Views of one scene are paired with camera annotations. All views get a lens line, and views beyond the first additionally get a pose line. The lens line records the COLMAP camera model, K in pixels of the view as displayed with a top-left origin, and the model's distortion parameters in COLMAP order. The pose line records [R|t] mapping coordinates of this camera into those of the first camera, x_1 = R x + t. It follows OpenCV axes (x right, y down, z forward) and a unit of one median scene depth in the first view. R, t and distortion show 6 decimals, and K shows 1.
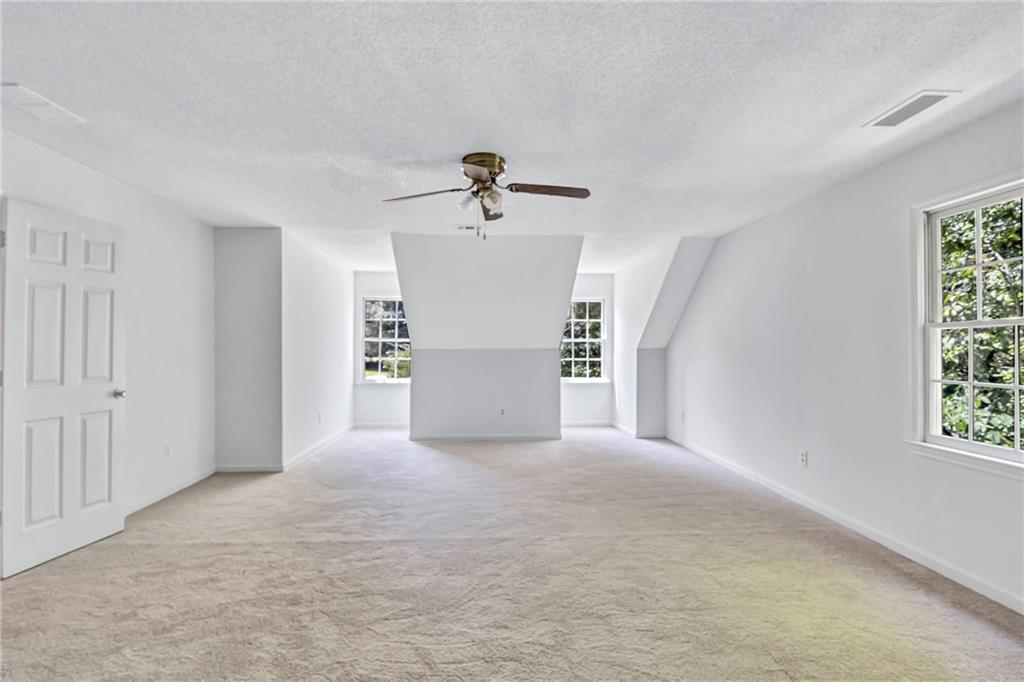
lens RADIAL K [[516.3, 0, 505.9], [0, 516.3, 339.9], [0, 0, 1]] dist [-0.014234, 0.001941]
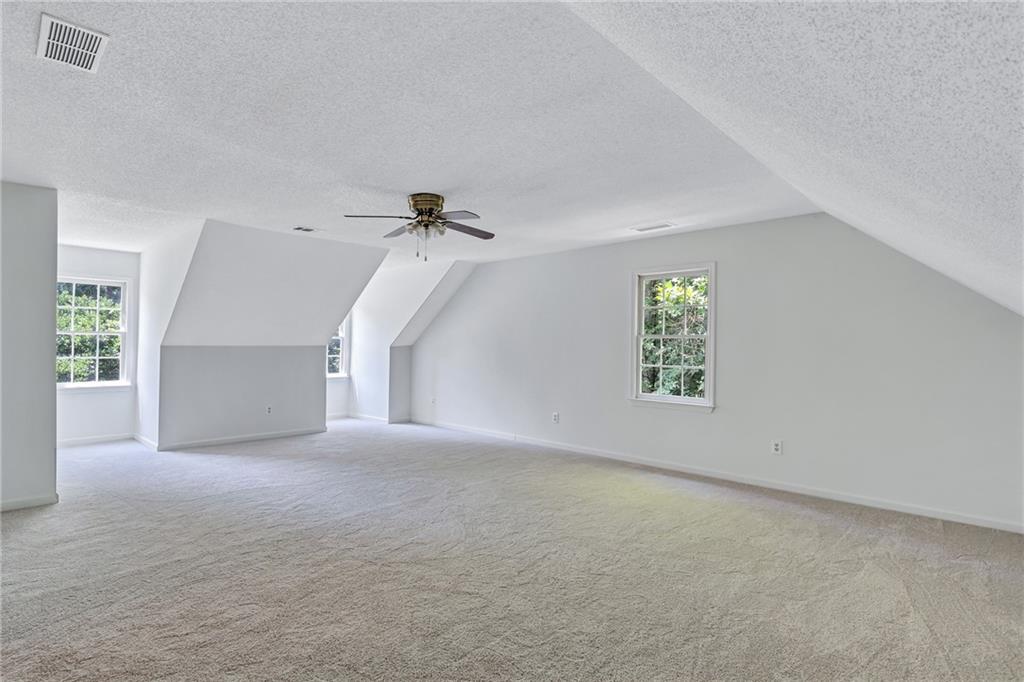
lens RADIAL K [[516.3, 0, 515.5], [0, 516.3, 340.3], [0, 0, 1]] dist [-0.014234, 0.001941]
pose [[0.729355, 0.011730, 0.684035, -0.718460], [-0.018800, 0.999819, 0.002900, -0.008922], [-0.683877, -0.014975, 0.729444, -0.066325]]
